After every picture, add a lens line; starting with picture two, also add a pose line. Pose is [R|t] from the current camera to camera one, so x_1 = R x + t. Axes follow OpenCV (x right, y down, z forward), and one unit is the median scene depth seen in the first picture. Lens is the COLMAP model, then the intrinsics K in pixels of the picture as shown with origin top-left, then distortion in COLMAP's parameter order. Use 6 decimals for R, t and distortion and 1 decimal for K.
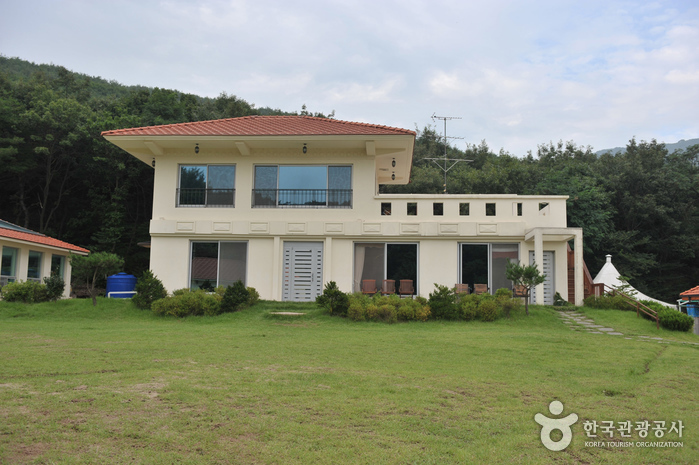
lens RADIAL K [[643.0, 0, 349.5], [0, 643.0, 232.5], [0, 0, 1]] dist [-0.003978, -0.002082]
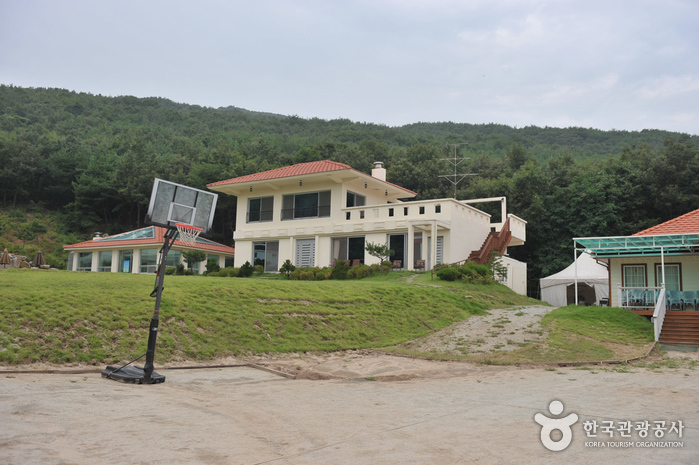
lens RADIAL K [[645.3, 0, 349.5], [0, 645.3, 232.5], [0, 0, 1]] dist [0.005128, 0.010181]
pose [[0.875627, -0.058289, -0.479458, 0.817952], [0.045184, 0.998223, -0.038838, 0.066272], [0.480870, 0.012344, 0.876705, -0.394640]]
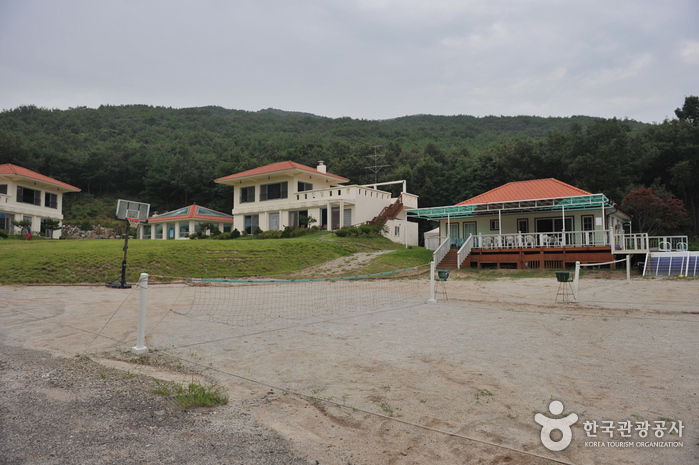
lens RADIAL K [[497.9, 0, 349.5], [0, 497.9, 232.5], [0, 0, 1]] dist [-0.050925, -0.000922]
pose [[0.849736, -0.055821, -0.524245, 1.232614], [0.080590, 0.996446, 0.024527, 0.068271], [0.521012, -0.063090, 0.851214, -0.555181]]
